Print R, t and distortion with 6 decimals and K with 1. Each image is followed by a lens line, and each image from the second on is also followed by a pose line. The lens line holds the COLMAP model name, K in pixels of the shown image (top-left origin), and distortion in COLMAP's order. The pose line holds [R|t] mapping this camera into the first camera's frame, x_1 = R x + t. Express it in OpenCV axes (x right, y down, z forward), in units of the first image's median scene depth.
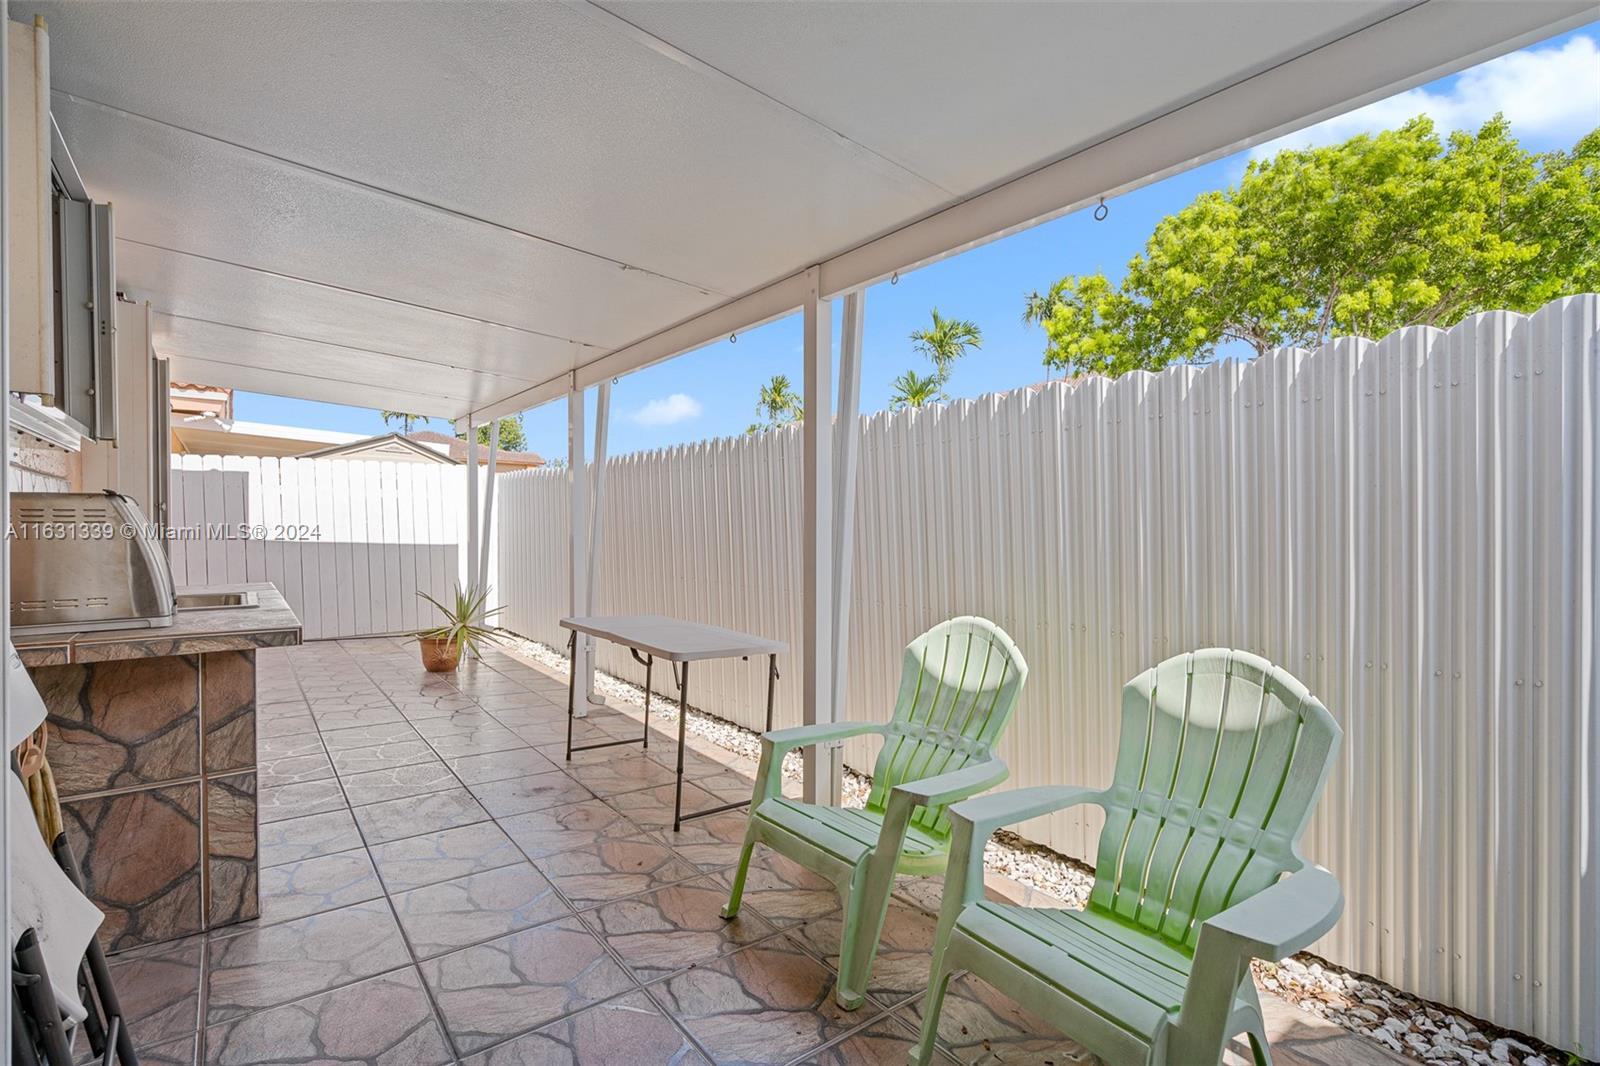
lens RADIAL K [[727.3, 0, 800.0], [0, 727.3, 533.0], [0, 0, 1]] dist [0.003404, 0.000765]
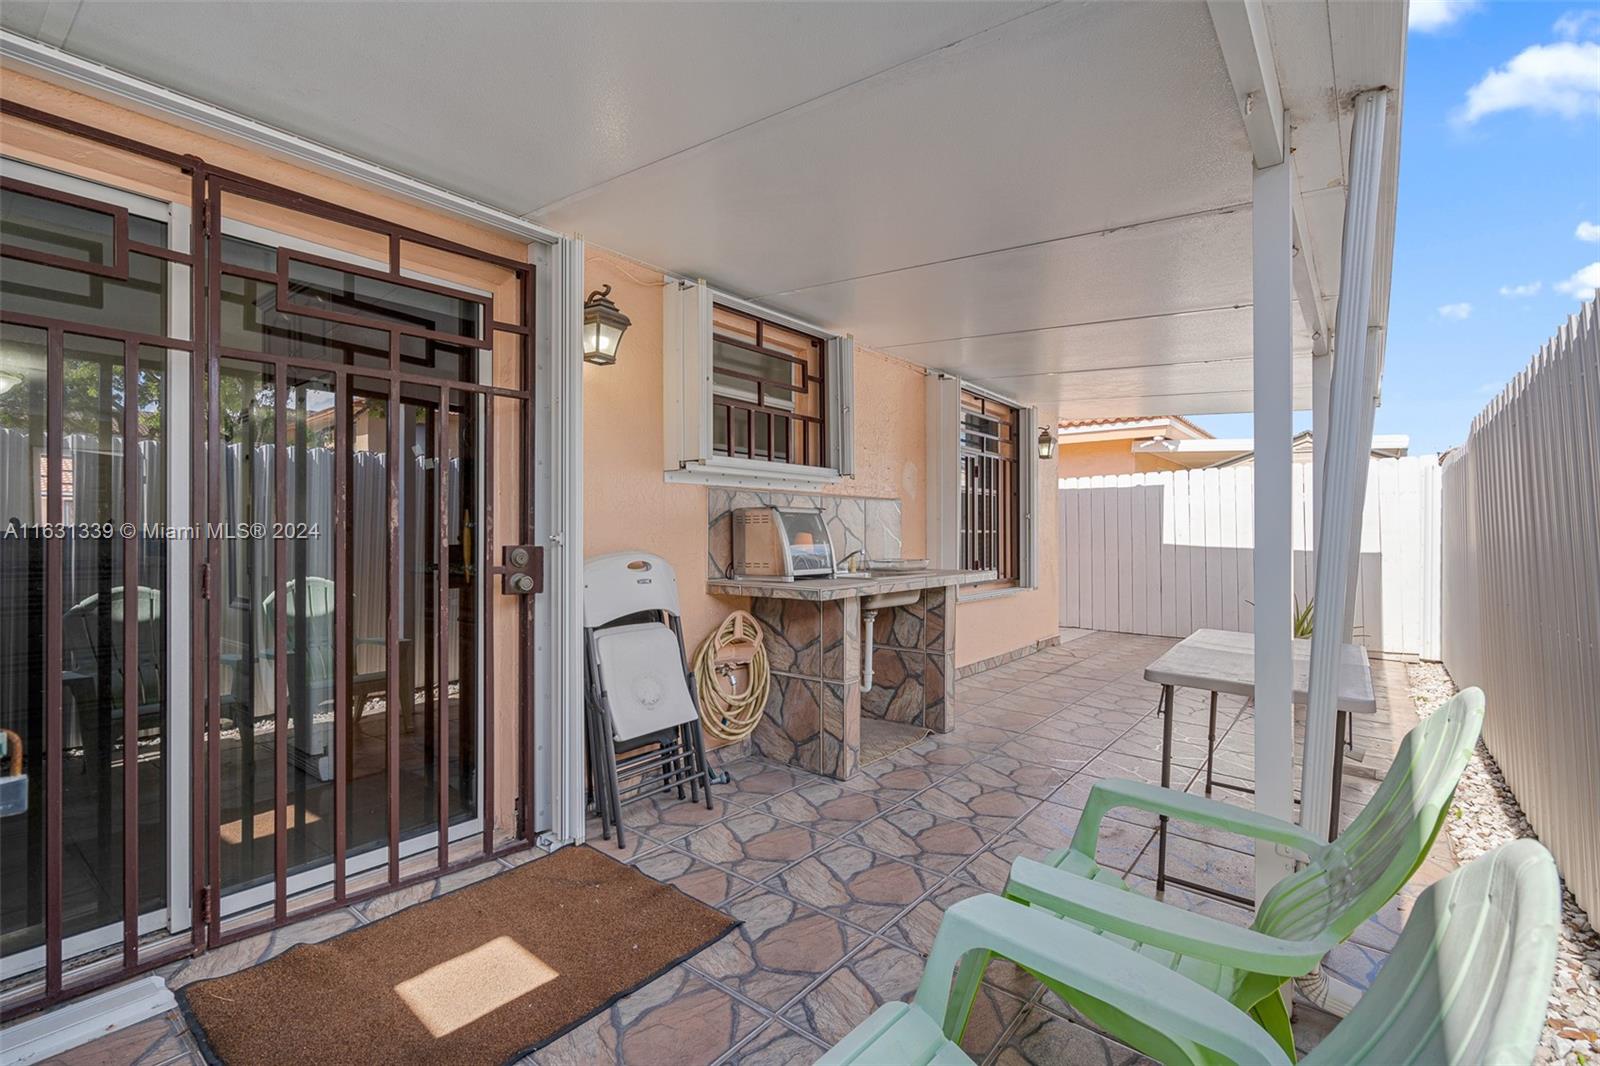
lens RADIAL K [[736.7, 0, 808.1], [0, 736.7, 530.1], [0, 0, 1]] dist [-0.000890, 0.000349]
pose [[0.239597, -0.009749, -0.970823, 0.747003], [-0.009209, 0.999882, -0.012313, 0.021628], [0.970829, 0.011890, 0.239479, 0.553488]]
